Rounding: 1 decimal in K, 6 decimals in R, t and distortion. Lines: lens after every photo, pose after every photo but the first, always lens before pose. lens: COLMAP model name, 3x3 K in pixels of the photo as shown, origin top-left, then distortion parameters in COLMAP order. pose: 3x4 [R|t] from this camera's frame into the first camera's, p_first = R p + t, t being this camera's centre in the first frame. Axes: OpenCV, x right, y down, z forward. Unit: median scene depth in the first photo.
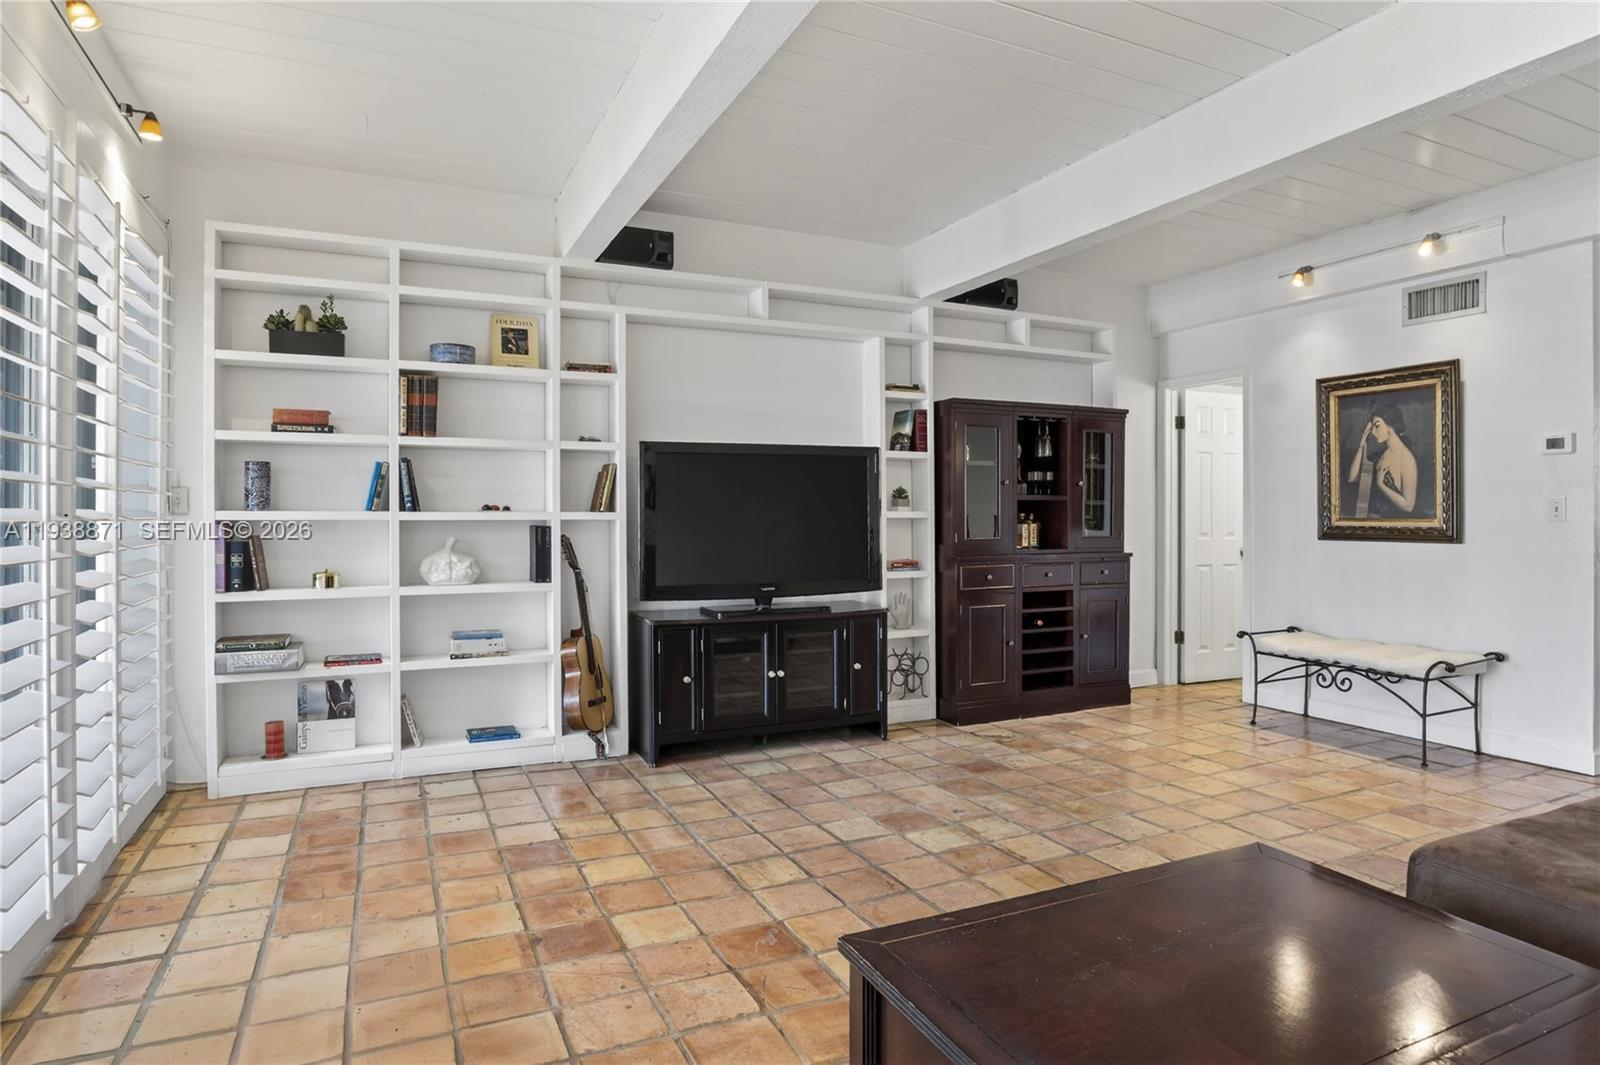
lens RADIAL K [[905.1, 0, 800.0], [0, 905.1, 532.5], [0, 0, 1]] dist [-0.057683, 0.000444]
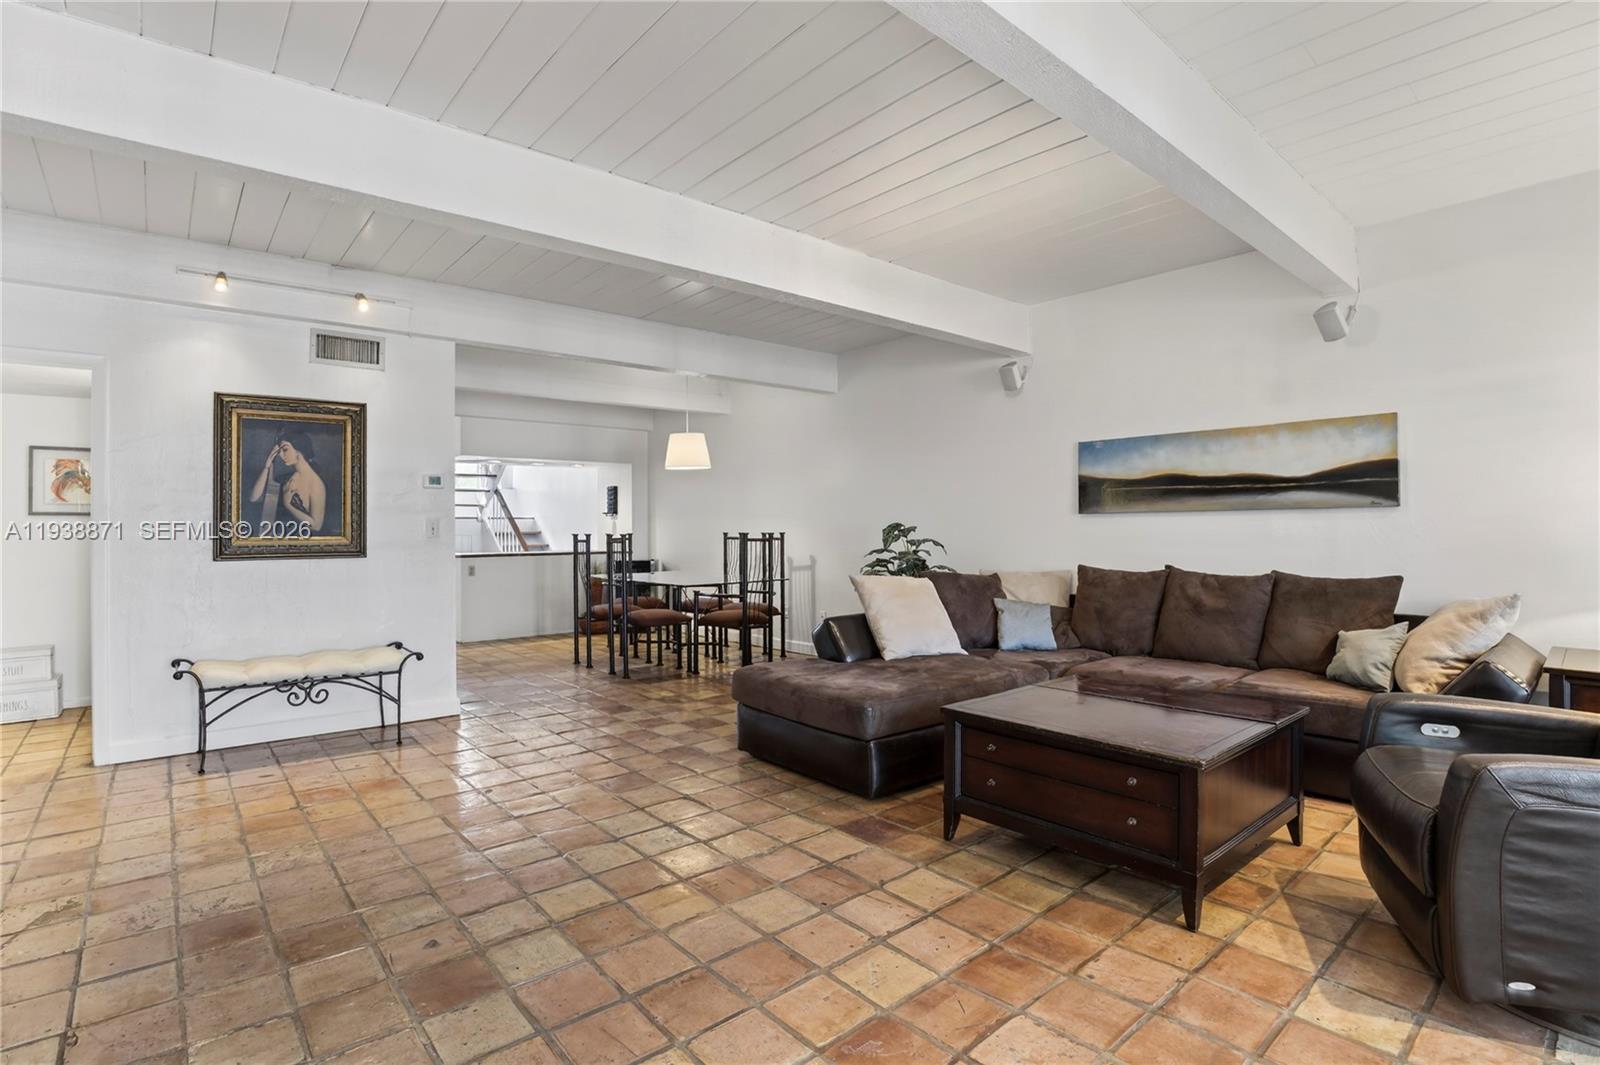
lens RADIAL K [[773.8, 0, 772.4], [0, 773.8, 524.3], [0, 0, 1]] dist [-0.056734, 0.000007]
pose [[-0.259671, 0.008997, 0.965655, -0.409394], [0.026870, 0.999637, -0.002088, -0.015579], [-0.965323, 0.025405, -0.259818, 0.753764]]
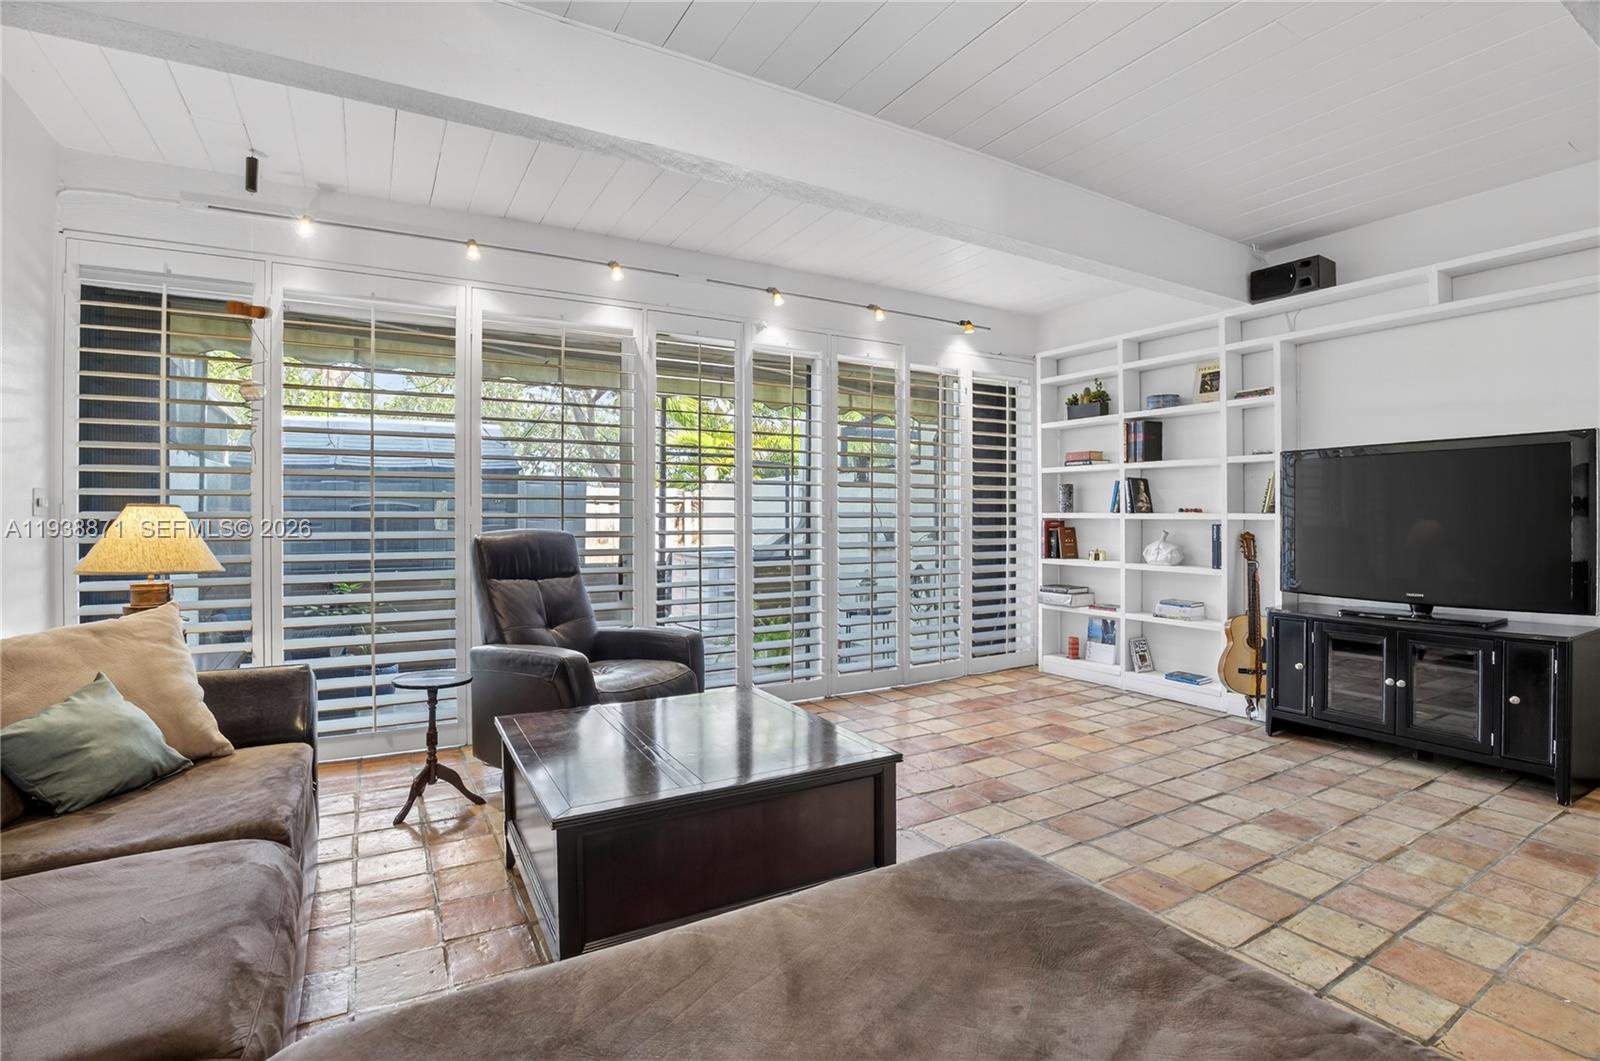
lens RADIAL K [[745.1, 0, 800.0], [0, 745.1, 530.5], [0, 0, 1]] dist [-0.047260, 0.000419]
pose [[0.099541, 0.021367, -0.994804, 0.707145], [-0.022812, 0.999556, 0.019187, -0.004733], [0.994772, 0.020783, 0.099984, 0.313711]]
